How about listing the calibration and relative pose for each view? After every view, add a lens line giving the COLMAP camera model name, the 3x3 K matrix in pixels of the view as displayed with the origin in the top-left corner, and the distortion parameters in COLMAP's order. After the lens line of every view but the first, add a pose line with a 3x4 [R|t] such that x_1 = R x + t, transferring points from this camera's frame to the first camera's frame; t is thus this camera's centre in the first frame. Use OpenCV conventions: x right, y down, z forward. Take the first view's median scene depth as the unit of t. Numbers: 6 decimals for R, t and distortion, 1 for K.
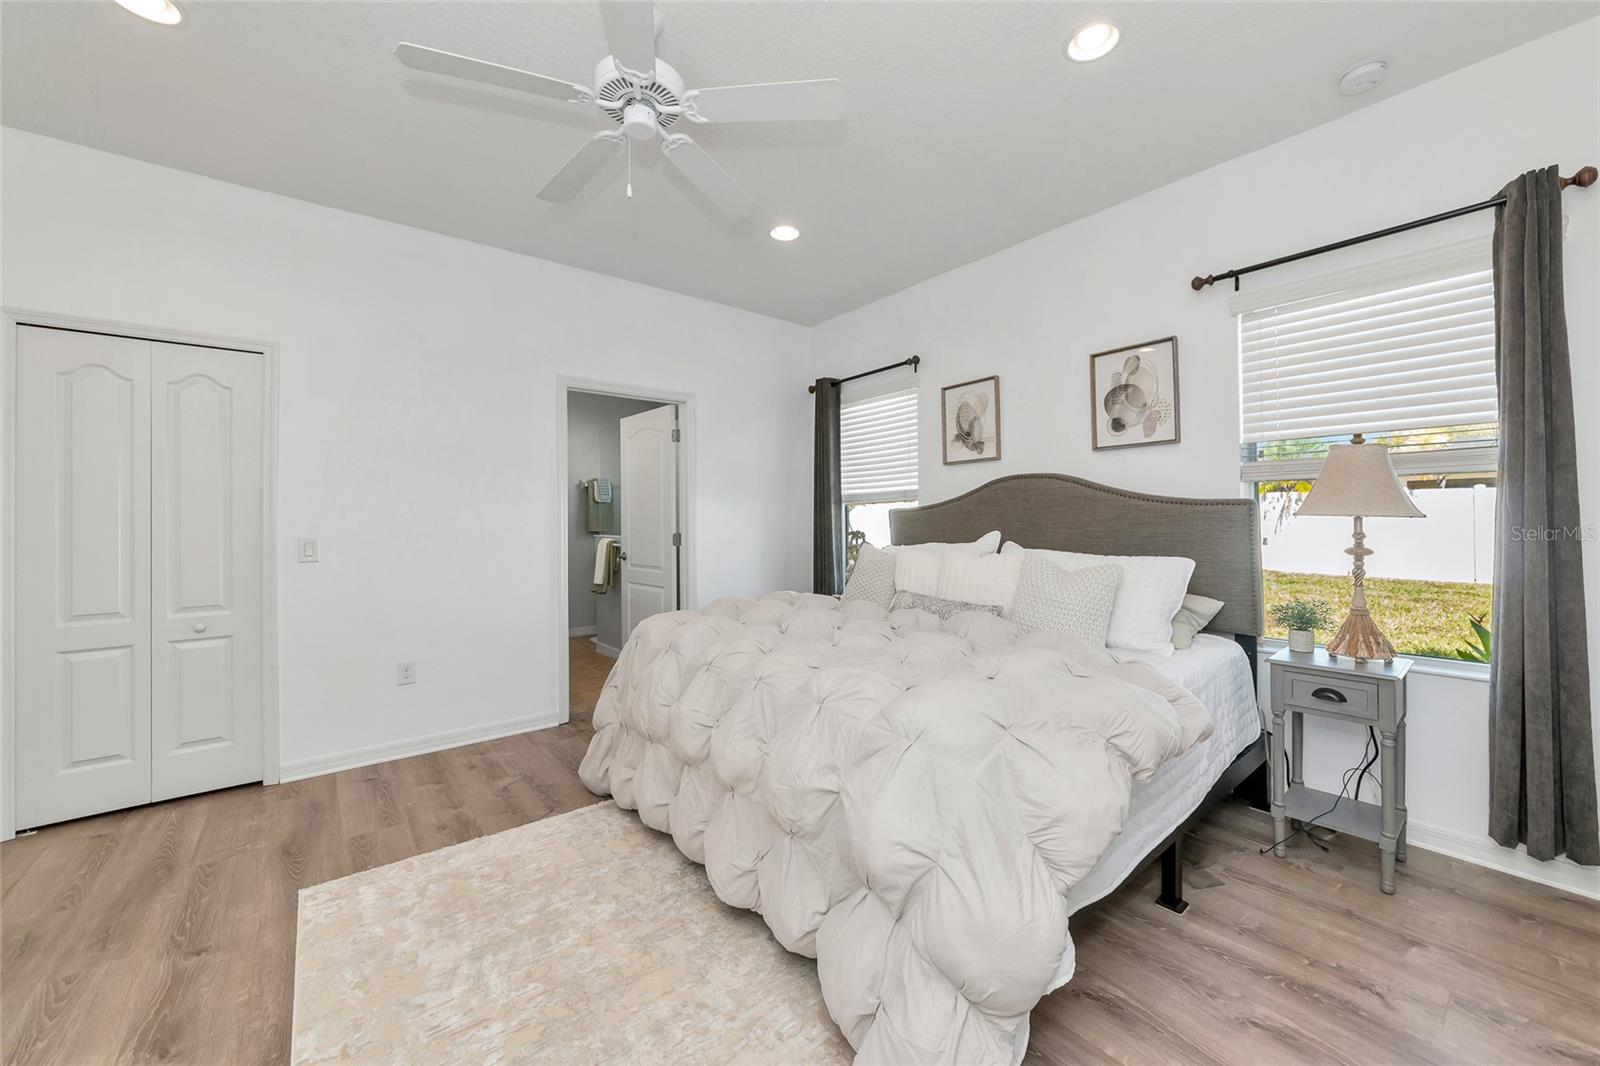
lens RADIAL K [[617.2, 0, 804.4], [0, 617.2, 528.3], [0, 0, 1]] dist [-0.007813, 0.000700]
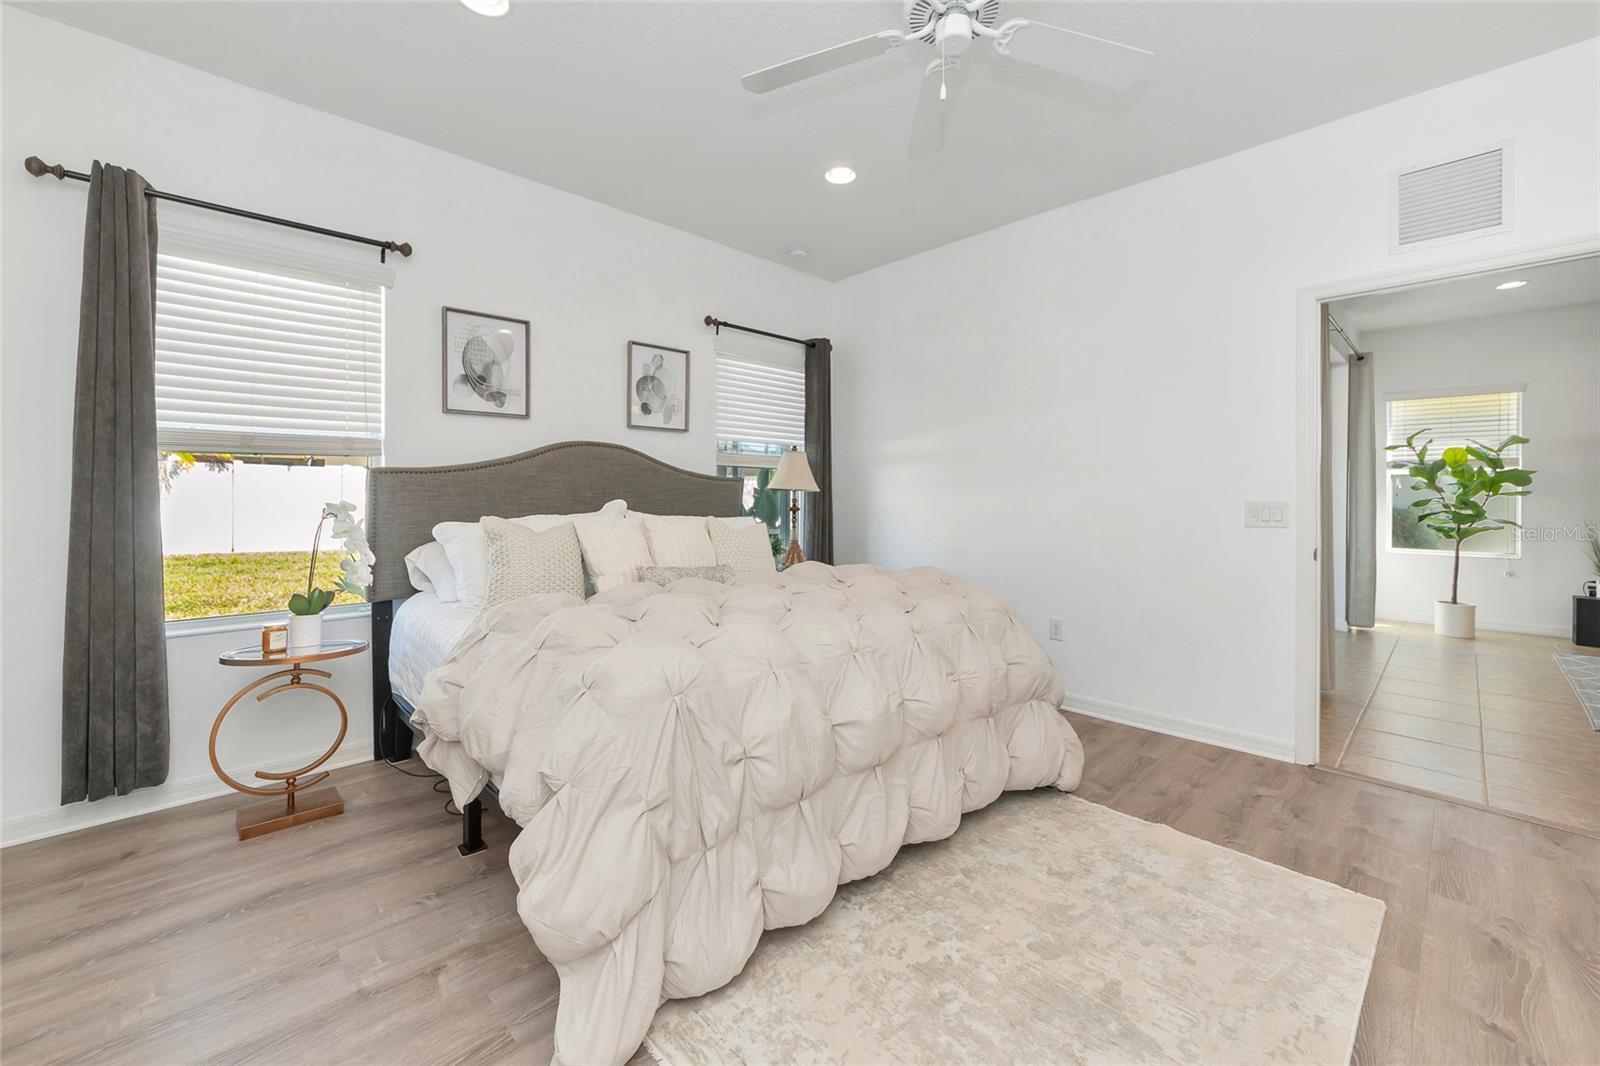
lens RADIAL K [[655.5, 0, 801.5], [0, 655.5, 495.3], [0, 0, 1]] dist [-0.010208, 0.006303]
pose [[-0.096021, 0.001771, 0.995378, -0.750110], [-0.000995, 0.999998, -0.001876, -0.001854], [-0.995379, -0.001171, -0.096019, 0.822125]]
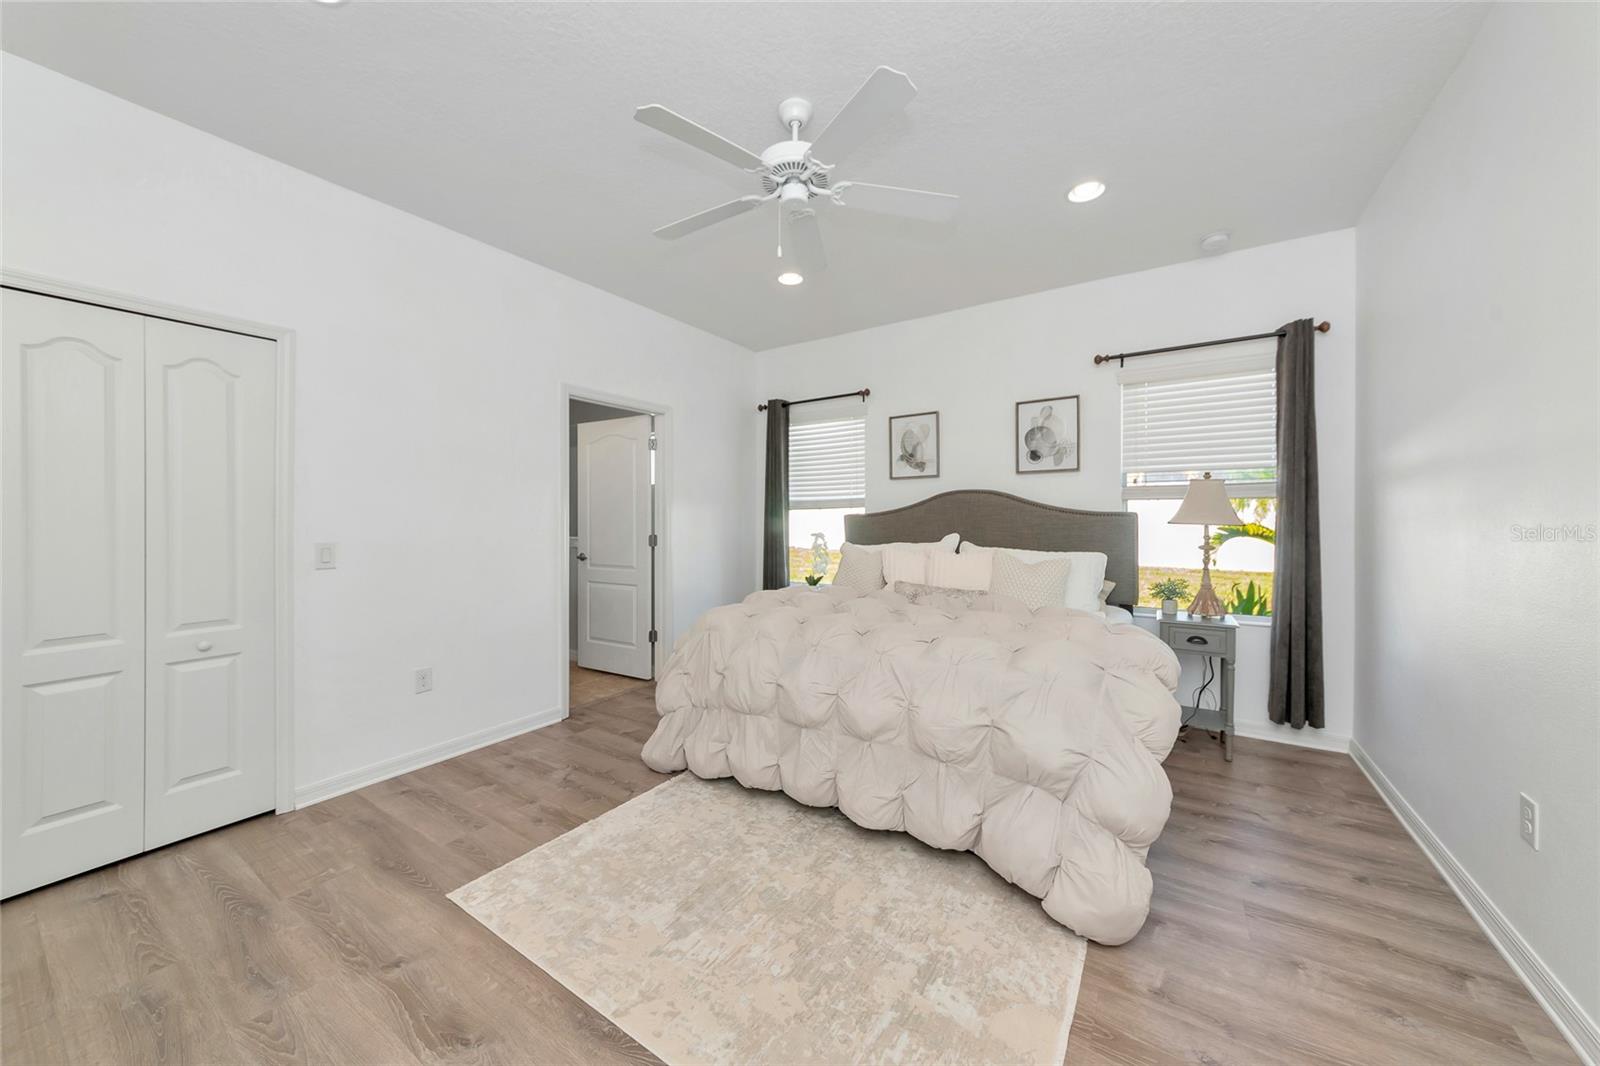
lens RADIAL K [[566.6, 0, 811.4], [0, 566.6, 533.0], [0, 0, 1]] dist [0.001440, -0.000083]
pose [[0.950725, -0.002054, 0.310027, -0.350258], [-0.001691, 0.999929, 0.011809, -0.010421], [-0.310029, -0.011752, 0.950654, -0.042383]]
